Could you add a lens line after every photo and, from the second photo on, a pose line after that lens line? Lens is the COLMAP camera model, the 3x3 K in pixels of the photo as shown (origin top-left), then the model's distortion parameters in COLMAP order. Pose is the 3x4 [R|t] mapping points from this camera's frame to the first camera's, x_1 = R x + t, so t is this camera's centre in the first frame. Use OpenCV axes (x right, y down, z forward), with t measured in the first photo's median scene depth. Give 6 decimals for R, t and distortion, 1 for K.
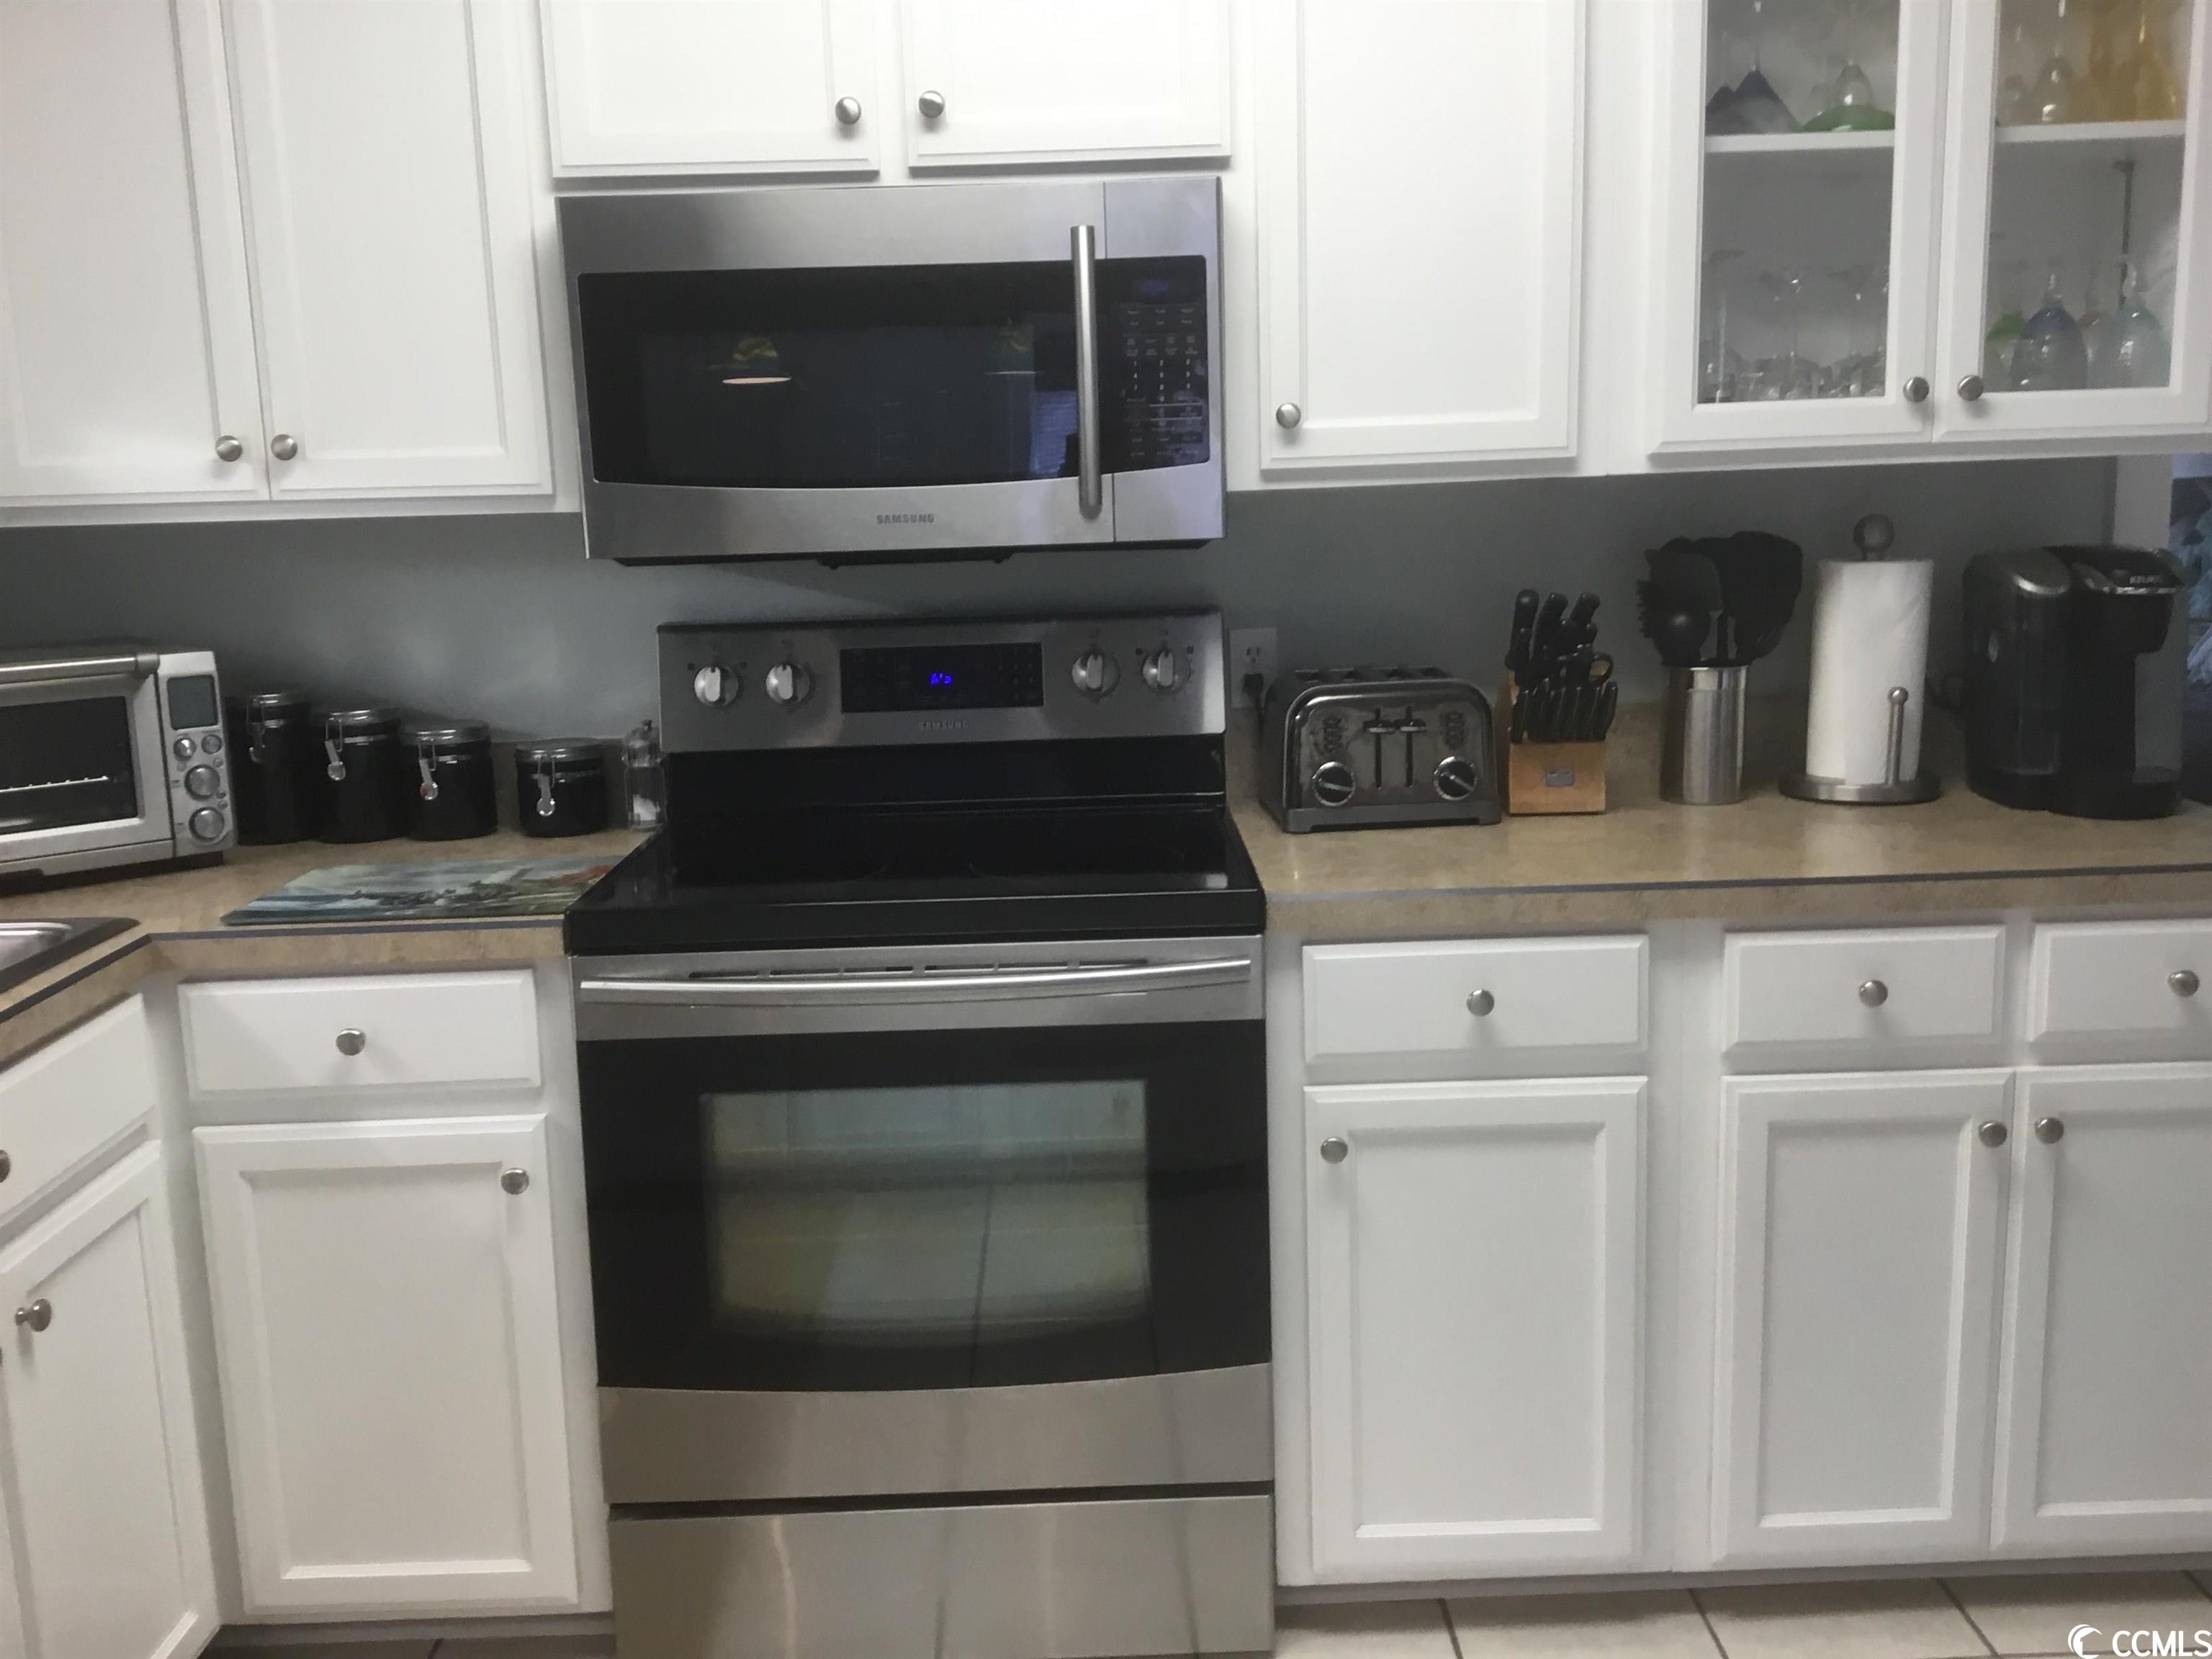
lens RADIAL K [[2024.0, 0, 1112.7], [0, 2024.0, 826.3], [0, 0, 1]] dist [0.073207, 0.000000]
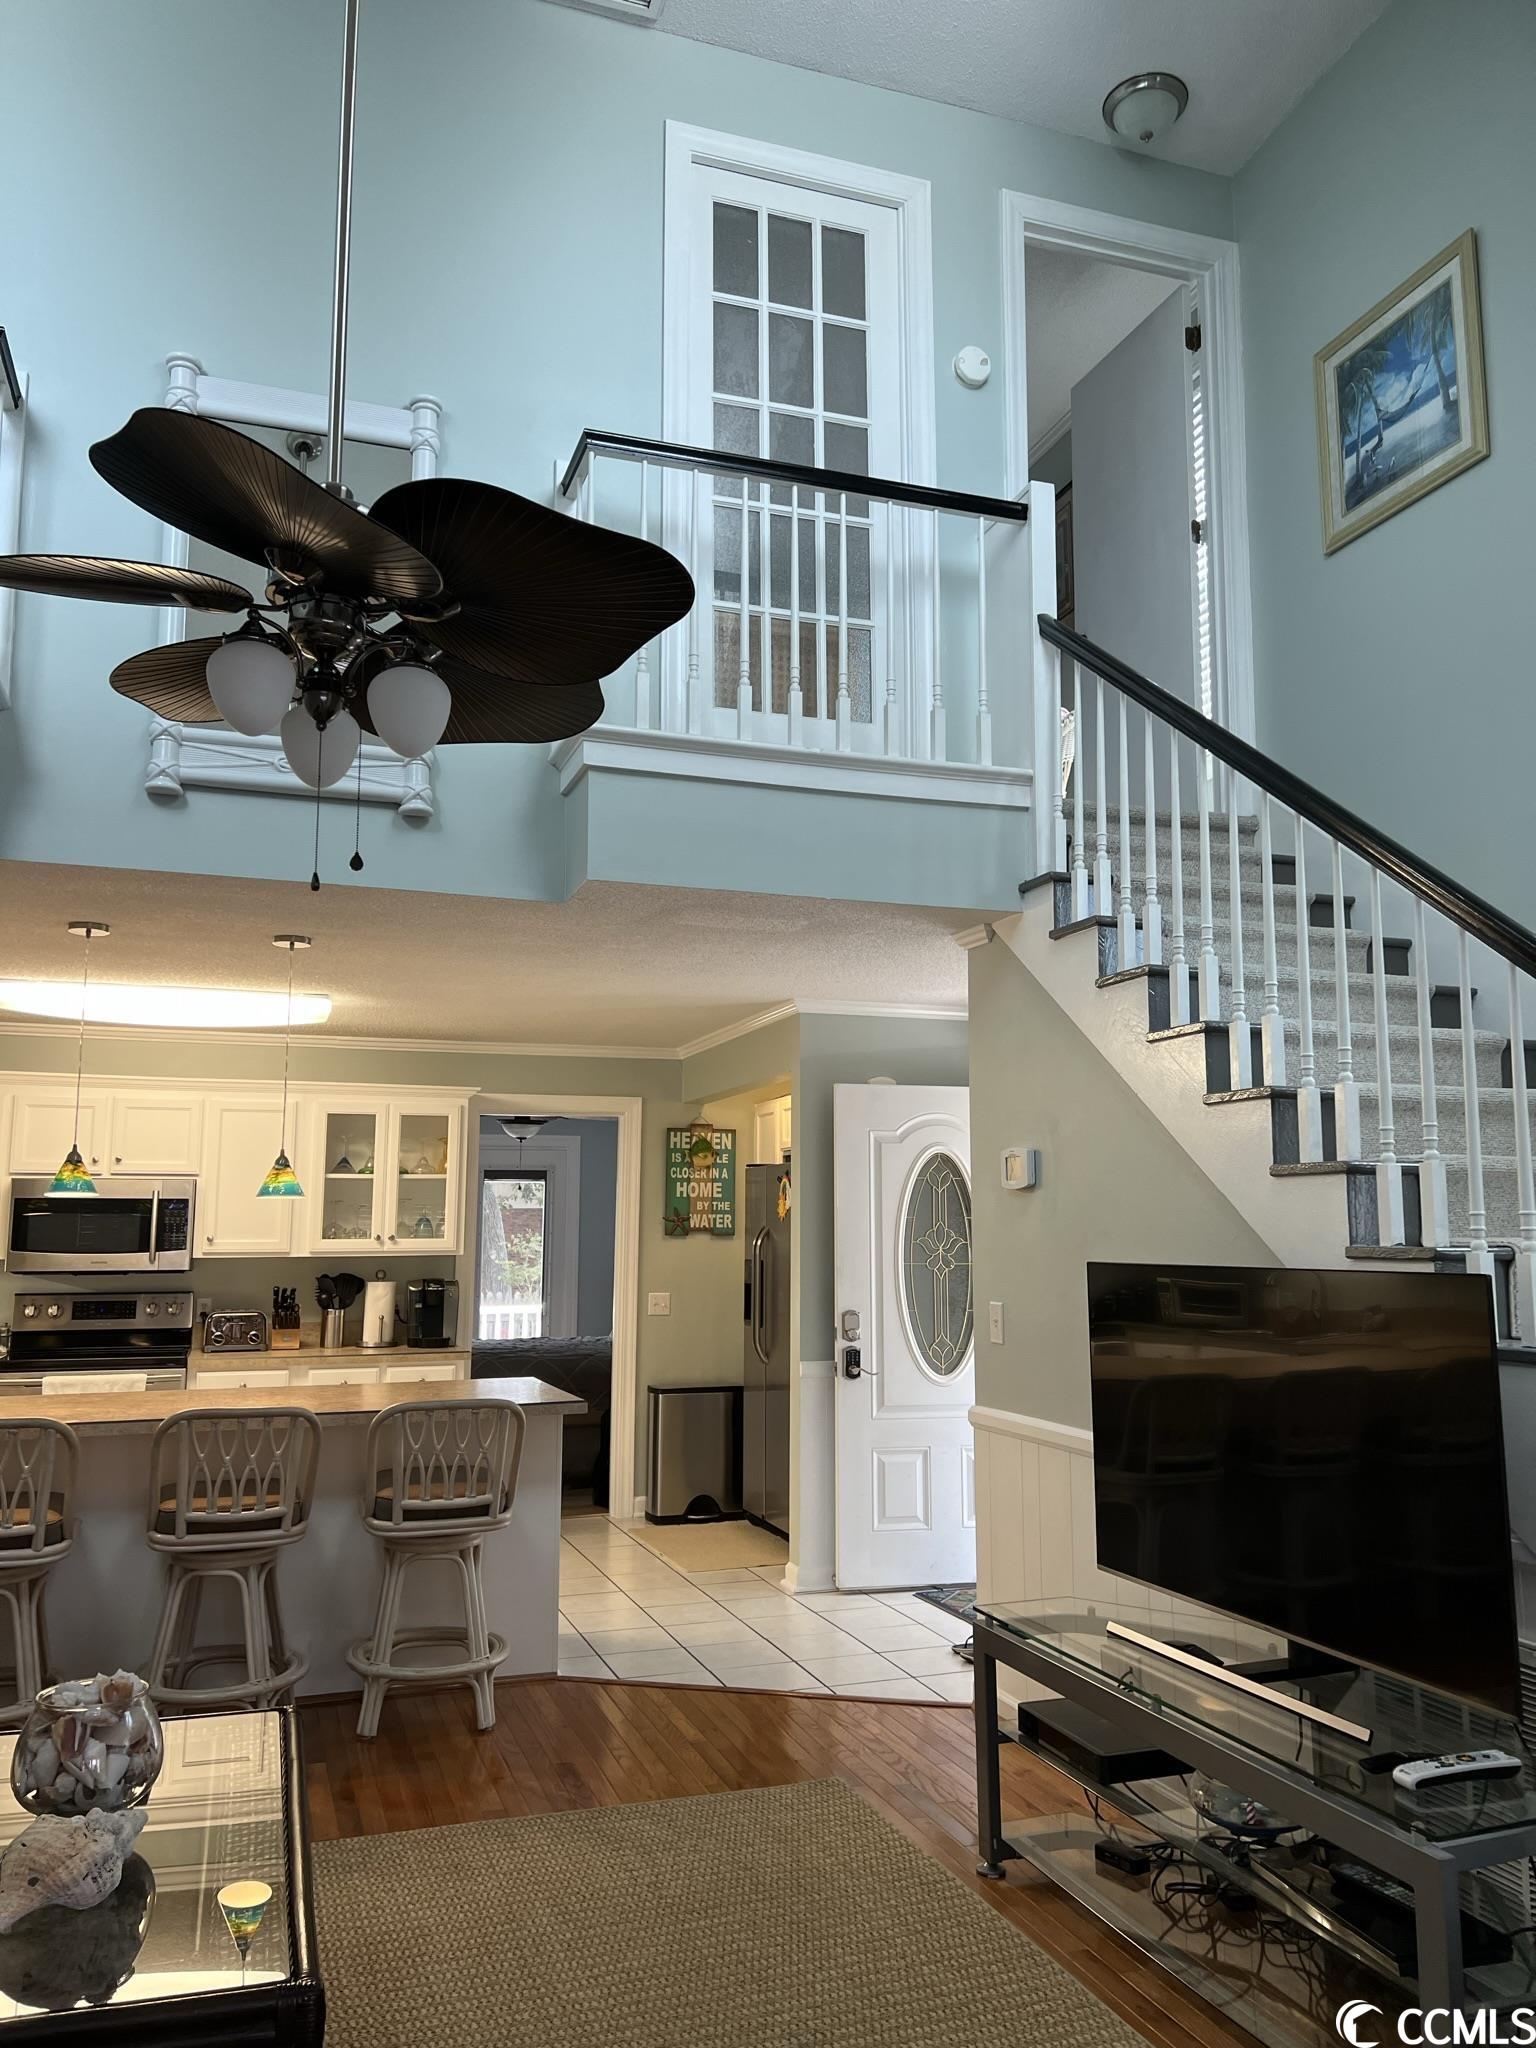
lens RADIAL K [[1550.6, 0, 770.7], [0, 1550.6, 1018.4], [0, 0, 1]] dist [0.097274, -0.086346]
pose [[0.956423, 0.073224, 0.282655, 0.234504], [0.022486, 0.946699, -0.321335, 0.391918], [-0.291118, 0.313688, 0.903798, -2.175570]]
